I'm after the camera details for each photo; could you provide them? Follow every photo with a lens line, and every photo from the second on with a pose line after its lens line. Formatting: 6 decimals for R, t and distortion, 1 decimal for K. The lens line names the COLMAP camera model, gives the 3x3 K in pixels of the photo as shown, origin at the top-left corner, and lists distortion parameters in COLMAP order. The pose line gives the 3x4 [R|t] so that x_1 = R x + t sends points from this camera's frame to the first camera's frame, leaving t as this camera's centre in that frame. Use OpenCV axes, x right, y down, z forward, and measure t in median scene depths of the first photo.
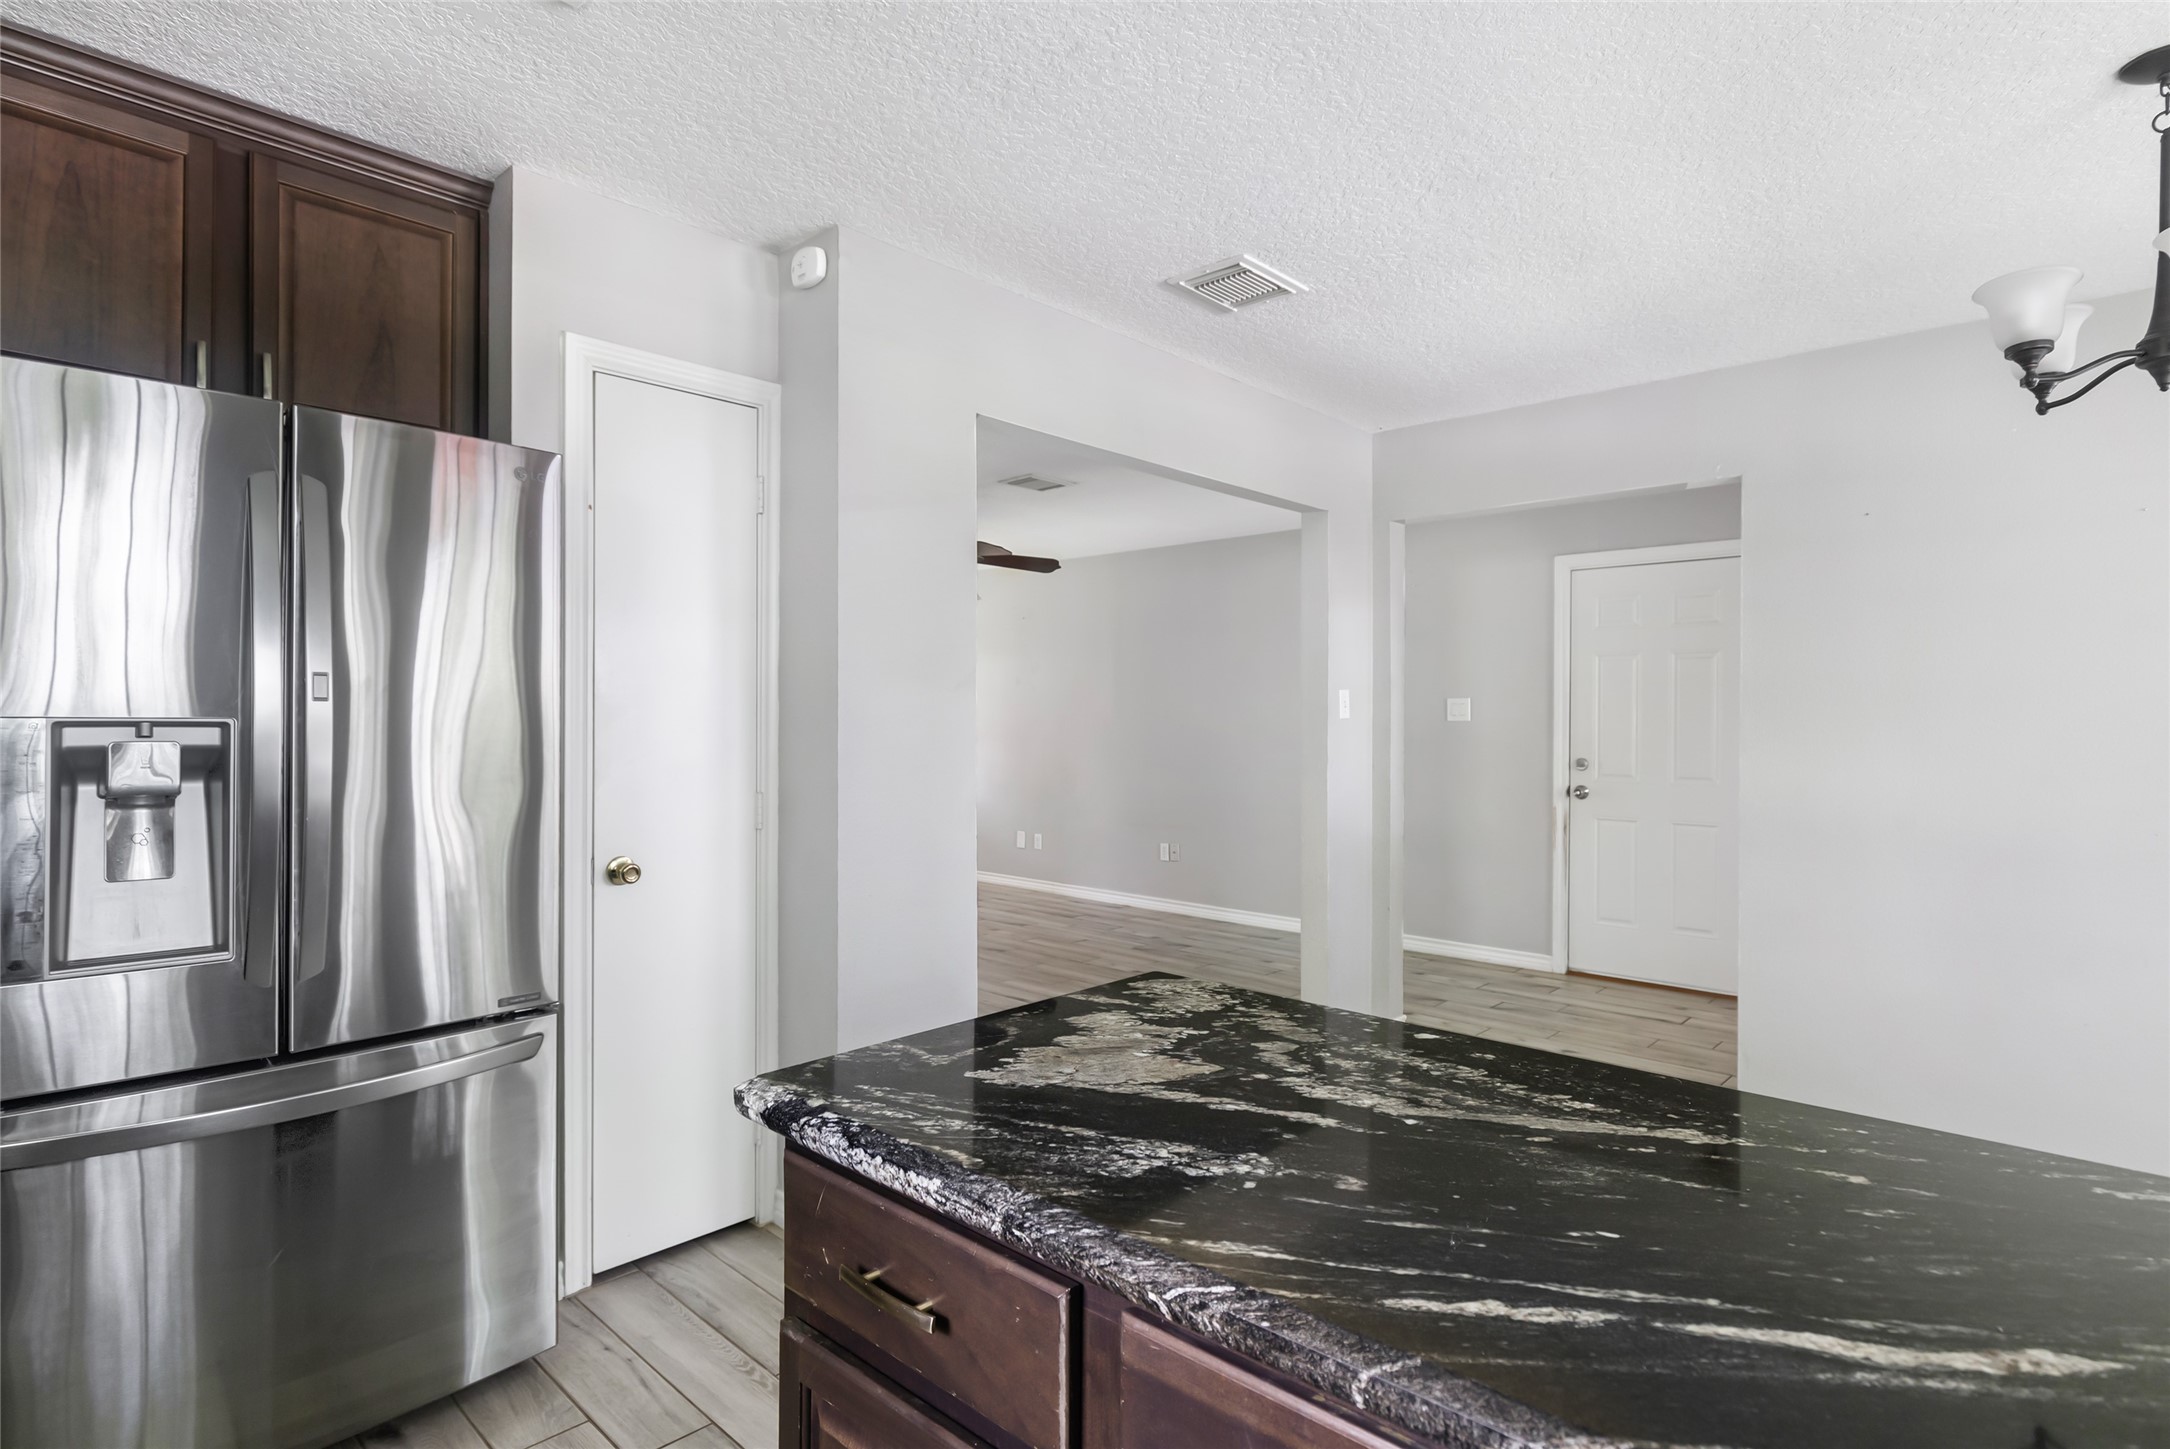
lens RADIAL K [[1100.3, 0, 1105.9], [0, 1100.3, 731.7], [0, 0, 1]] dist [0.001500, 0.000149]
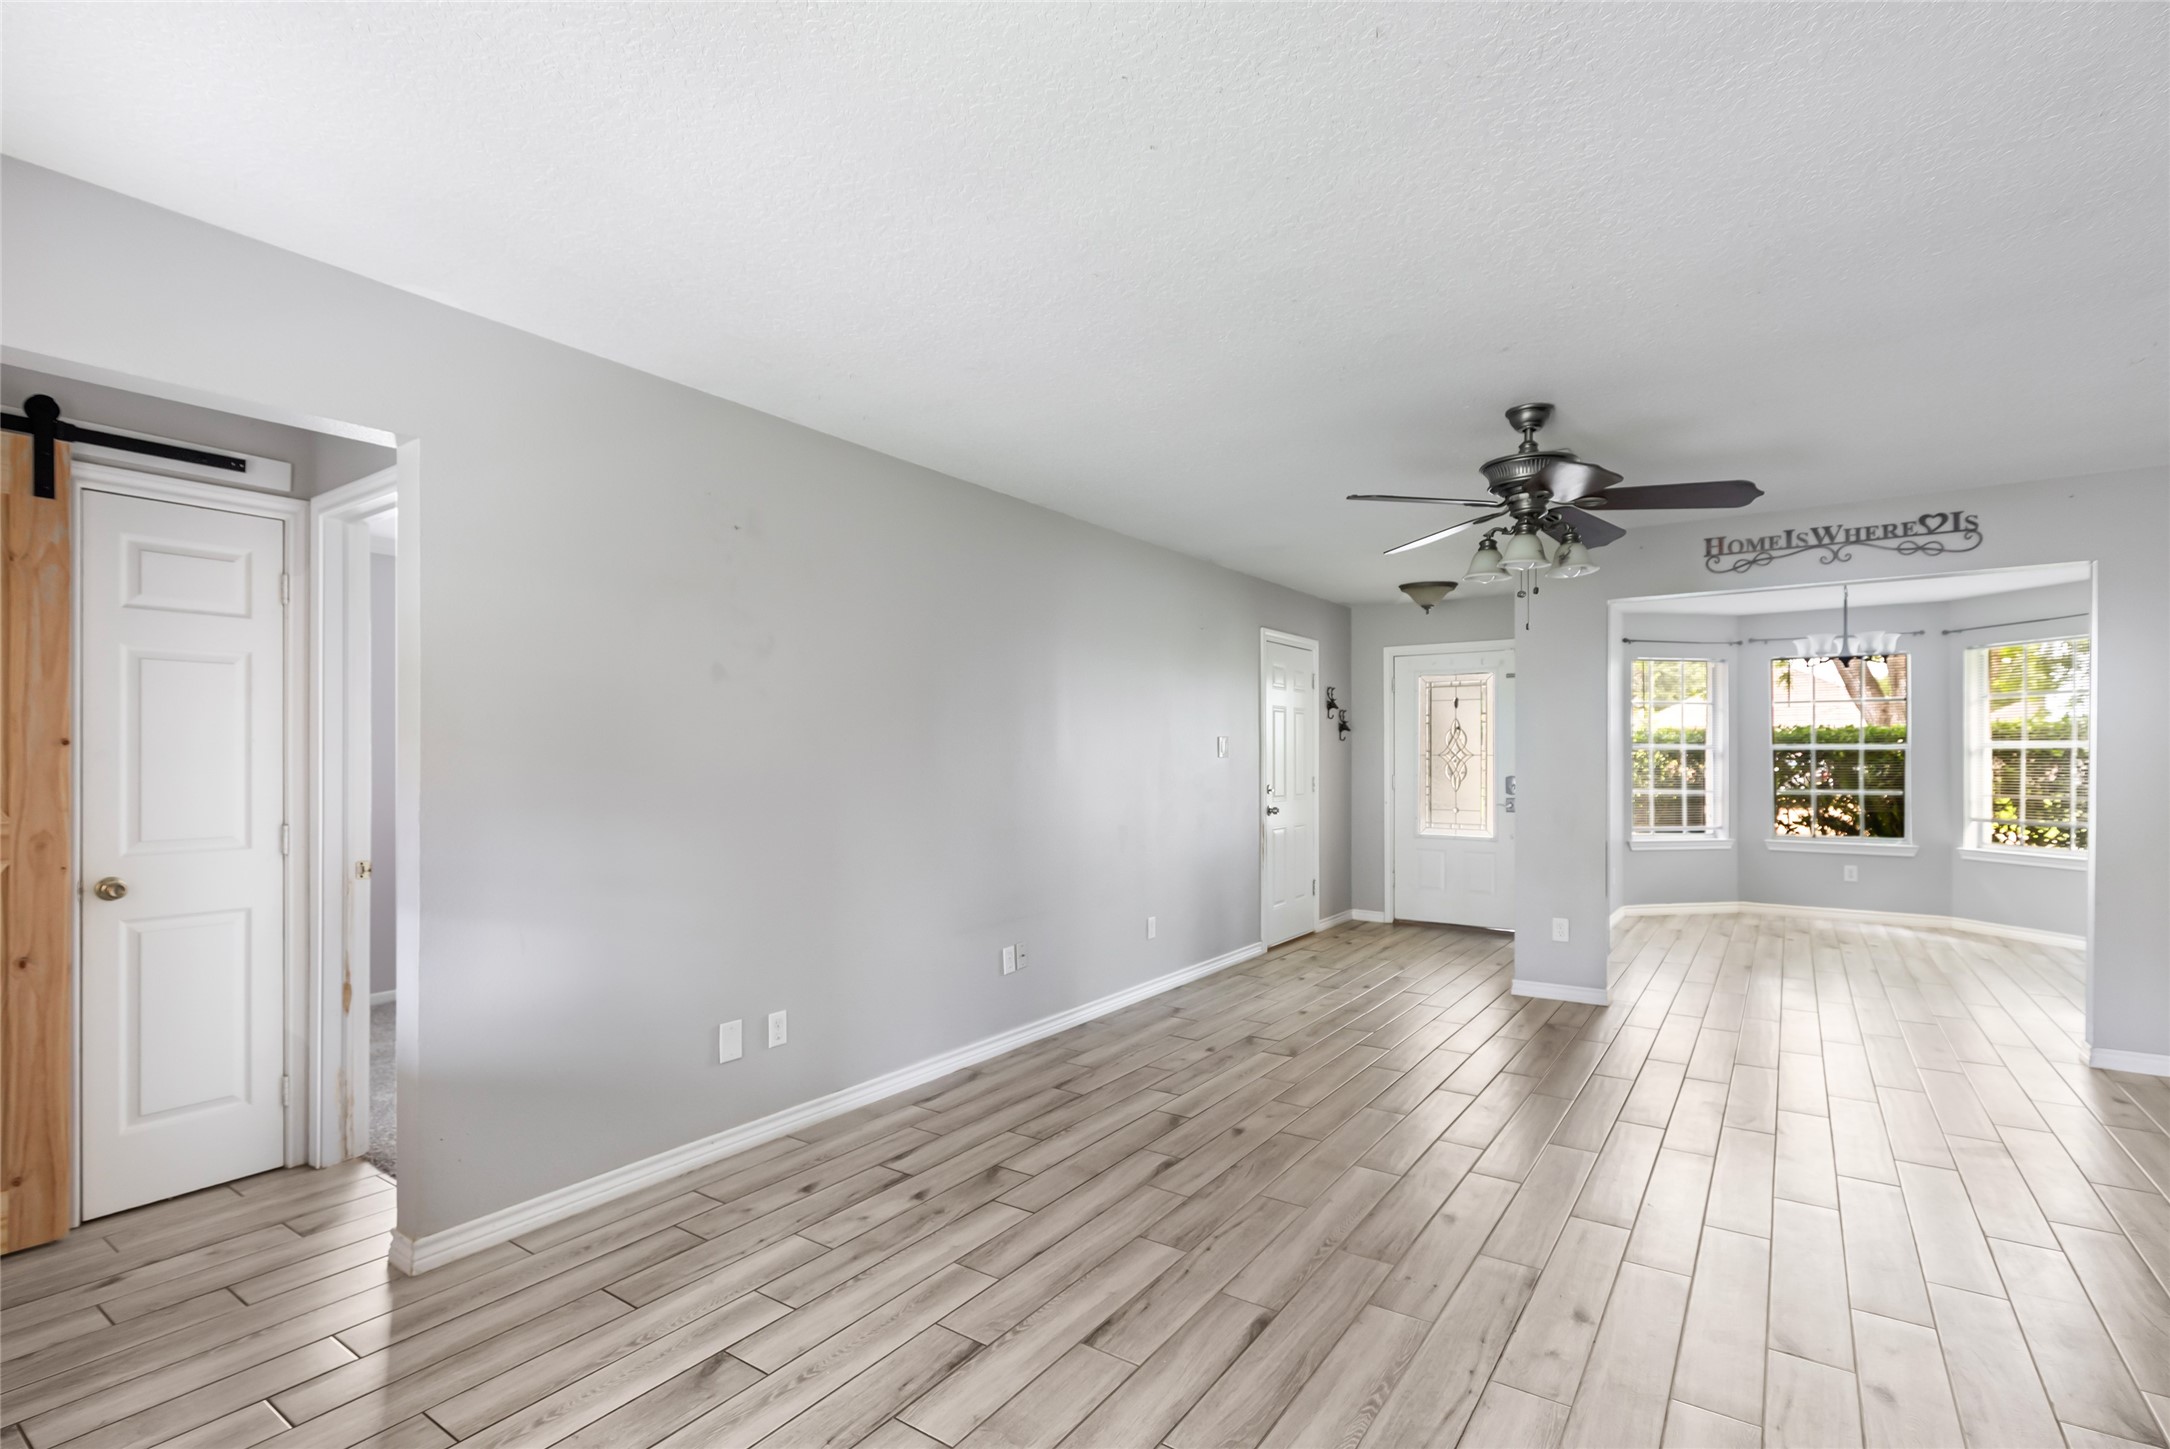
lens RADIAL K [[1001.1, 0, 1073.7], [0, 1001.1, 749.0], [0, 0, 1]] dist [0.000208, -0.000004]
pose [[-0.135121, 0.000441, 0.990829, -3.271717], [0.006499, 0.999979, 0.000442, -0.068032], [-0.990808, 0.006499, -0.135121, 6.546456]]
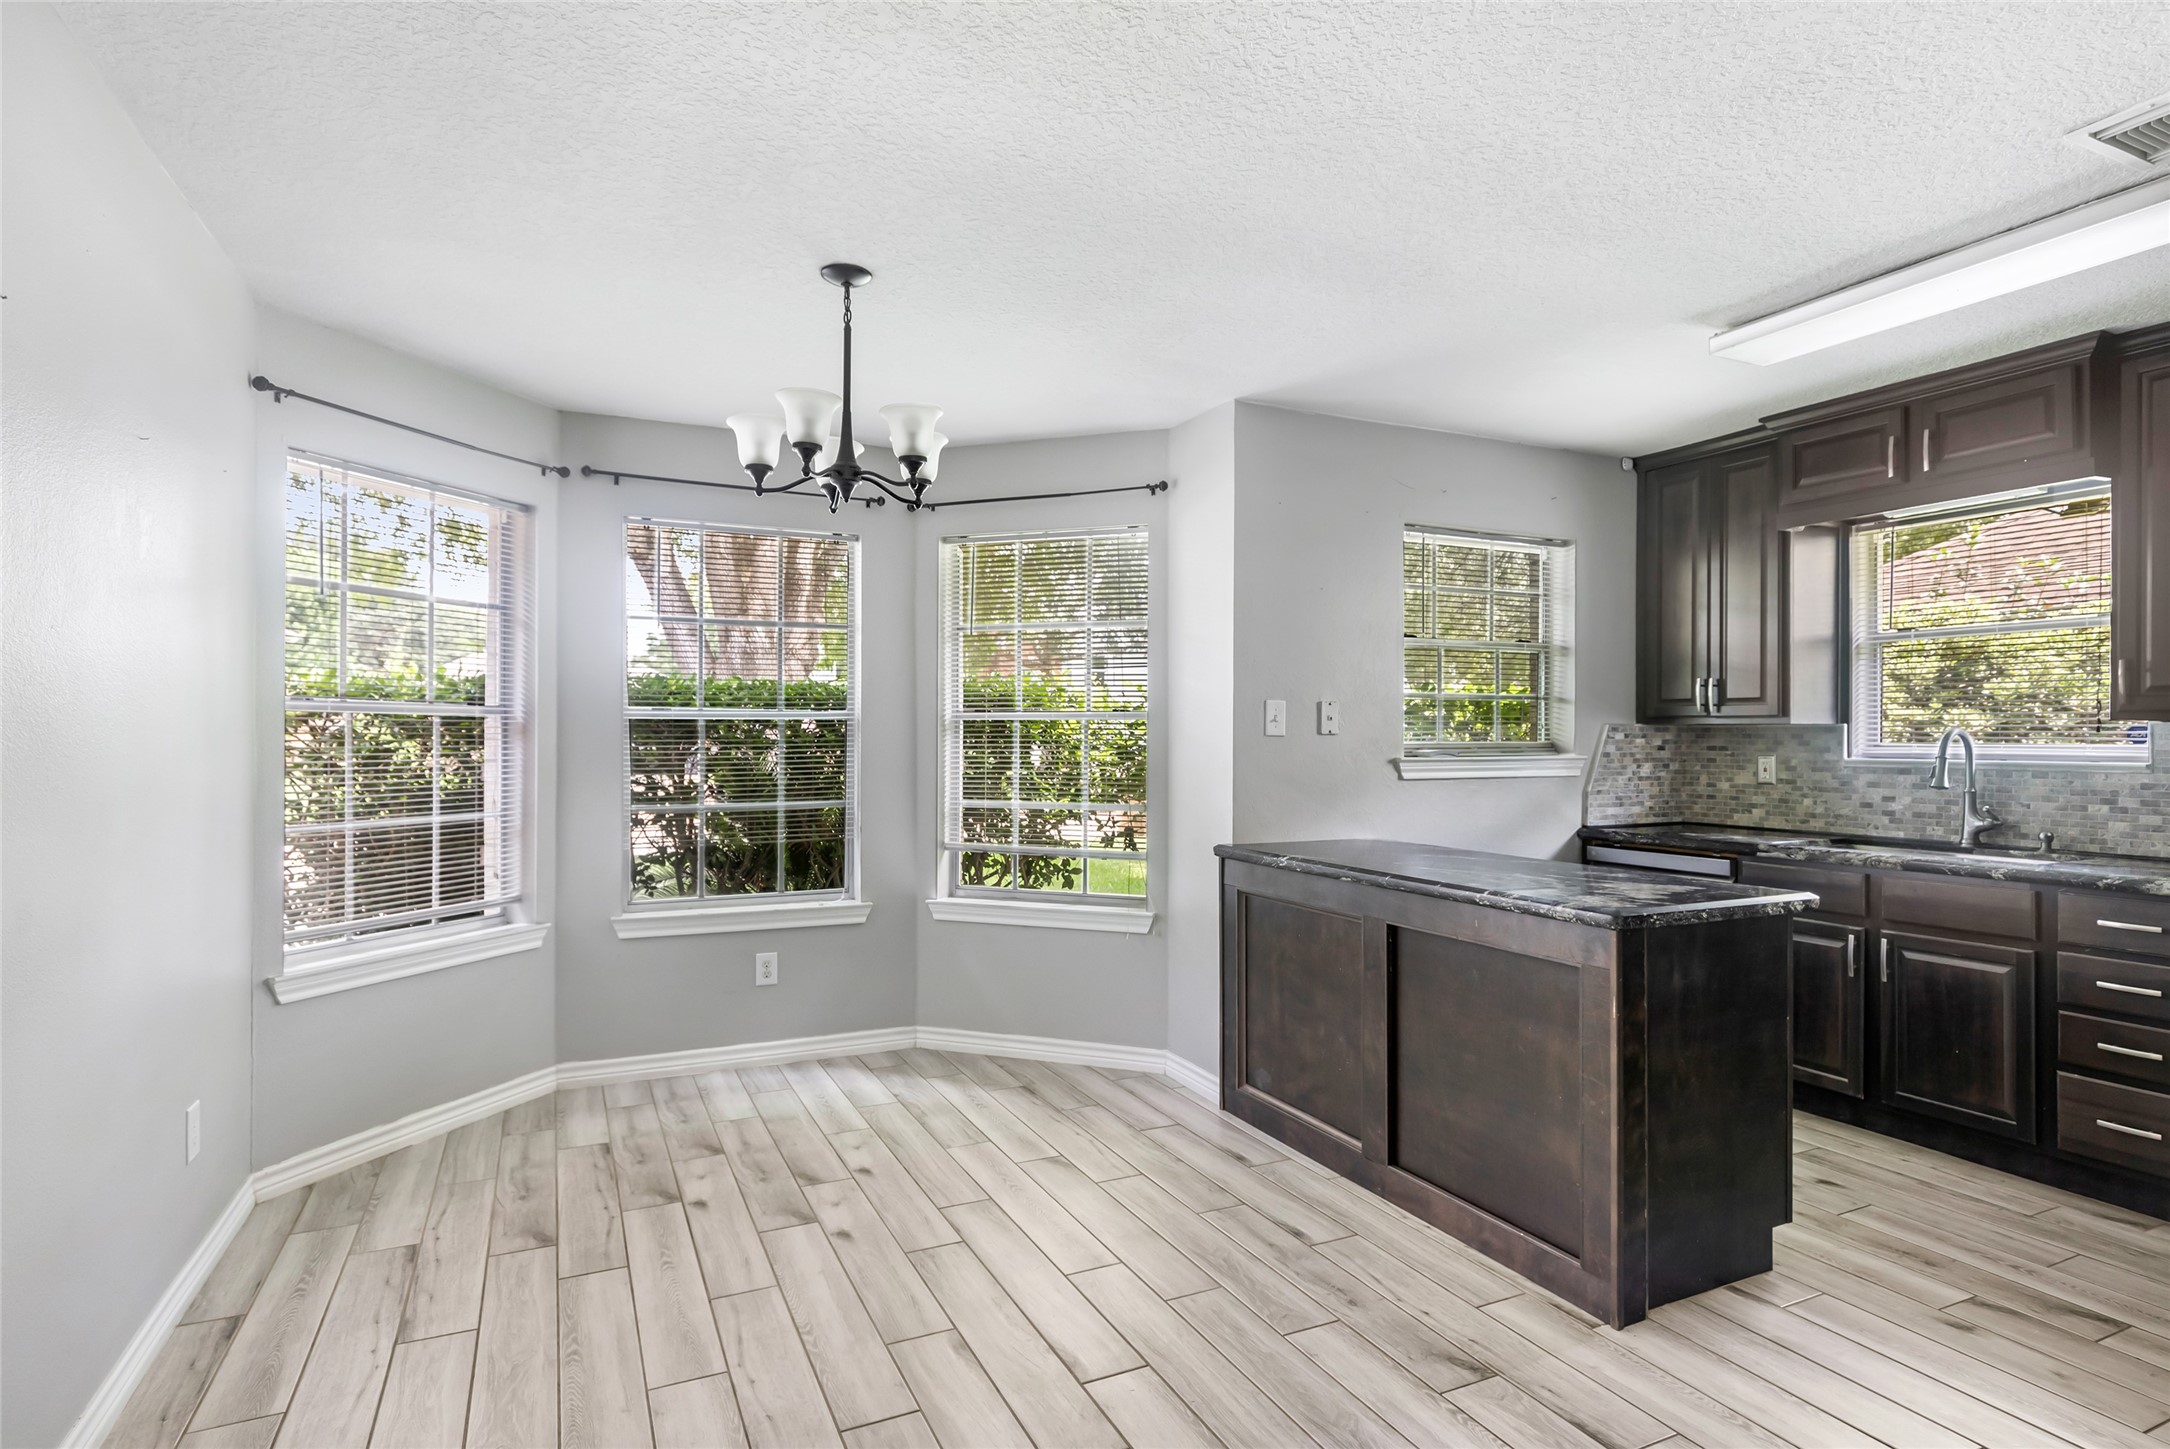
lens RADIAL K [[1146.9, 0, 1129.2], [0, 1146.9, 731.2], [0, 0, 1]] dist [-0.021509, 0.009777]
pose [[-0.939216, -0.009194, 0.343204, 0.190013], [-0.007627, 0.999953, 0.005914, -0.019893], [-0.343242, 0.002937, -0.939242, 3.679213]]
